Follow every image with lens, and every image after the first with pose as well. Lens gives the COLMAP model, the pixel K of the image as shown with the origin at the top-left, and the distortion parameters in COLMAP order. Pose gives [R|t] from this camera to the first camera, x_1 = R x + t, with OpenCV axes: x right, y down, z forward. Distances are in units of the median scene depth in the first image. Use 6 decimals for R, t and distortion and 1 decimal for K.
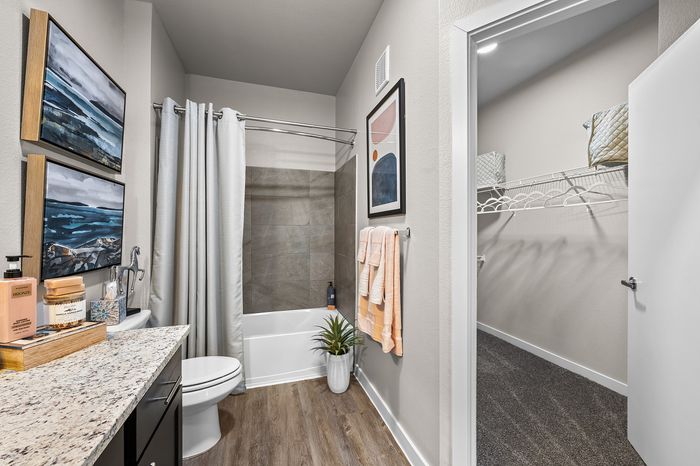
lens RADIAL K [[281.4, 0, 350.8], [0, 281.4, 230.7], [0, 0, 1]] dist [-0.000428, -0.000106]
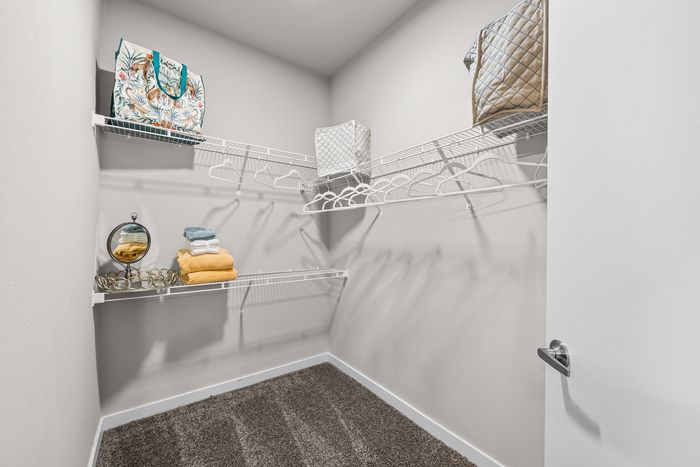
lens RADIAL K [[281.4, 0, 350.8], [0, 281.4, 231.2], [0, 0, 1]] dist [-0.000428, -0.000106]
pose [[0.944454, 0.013336, 0.328372, 0.344635], [-0.009331, 0.999862, -0.013769, -0.001826], [-0.328511, 0.009940, 0.944448, 0.438560]]
